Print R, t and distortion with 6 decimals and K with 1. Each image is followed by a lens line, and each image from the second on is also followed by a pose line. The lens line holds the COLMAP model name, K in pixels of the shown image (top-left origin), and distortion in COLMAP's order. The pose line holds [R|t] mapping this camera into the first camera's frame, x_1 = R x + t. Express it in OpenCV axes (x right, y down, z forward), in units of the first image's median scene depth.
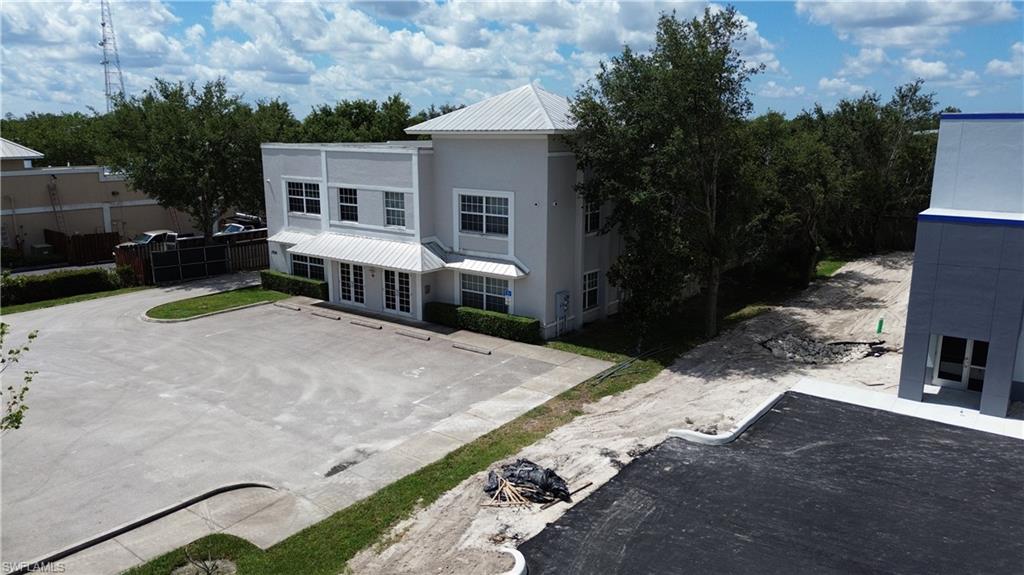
lens RADIAL K [[722.0, 0, 512.0], [0, 722.0, 287.5], [0, 0, 1]] dist [0.104759, -0.132246]
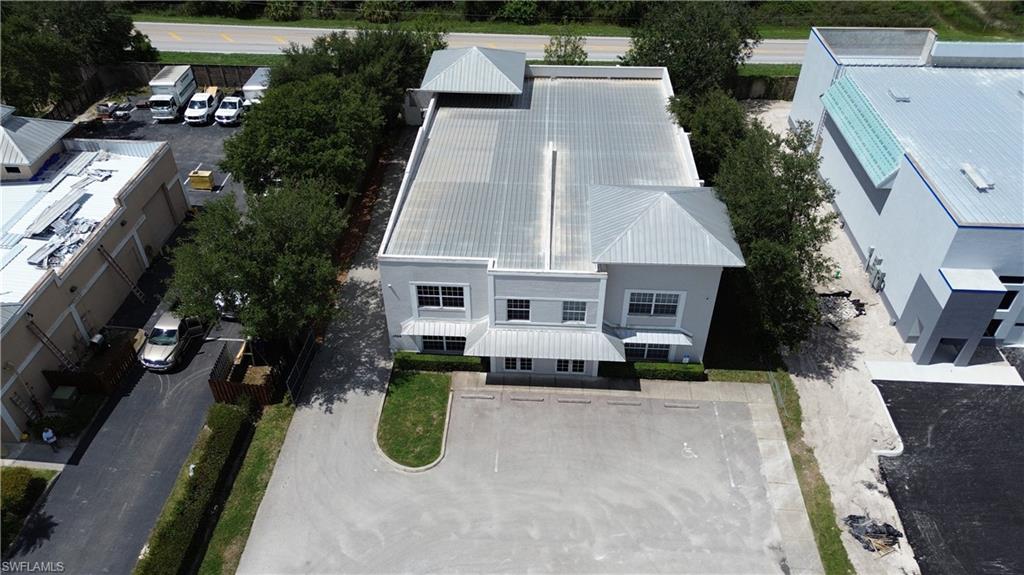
lens RADIAL K [[722.0, 0, 512.0], [0, 722.0, 287.5], [0, 0, 1]] dist [0.104759, -0.132246]
pose [[0.830813, -0.353343, 0.429998, -0.804368], [0.122538, 0.869787, 0.477971, -0.783552], [-0.542894, -0.344413, 0.765928, 0.138740]]
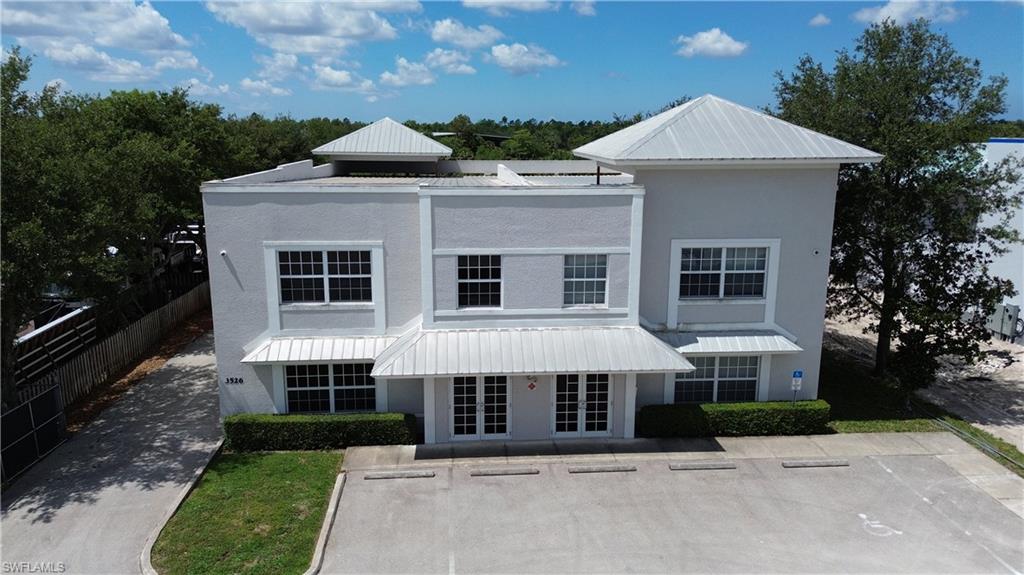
lens RADIAL K [[722.0, 0, 512.0], [0, 722.0, 287.5], [0, 0, 1]] dist [0.104759, -0.132246]
pose [[0.747004, -0.137096, 0.650530, -0.667018], [0.136510, 0.989287, 0.051733, -0.151546], [-0.650654, 0.050159, 0.757716, 0.583036]]
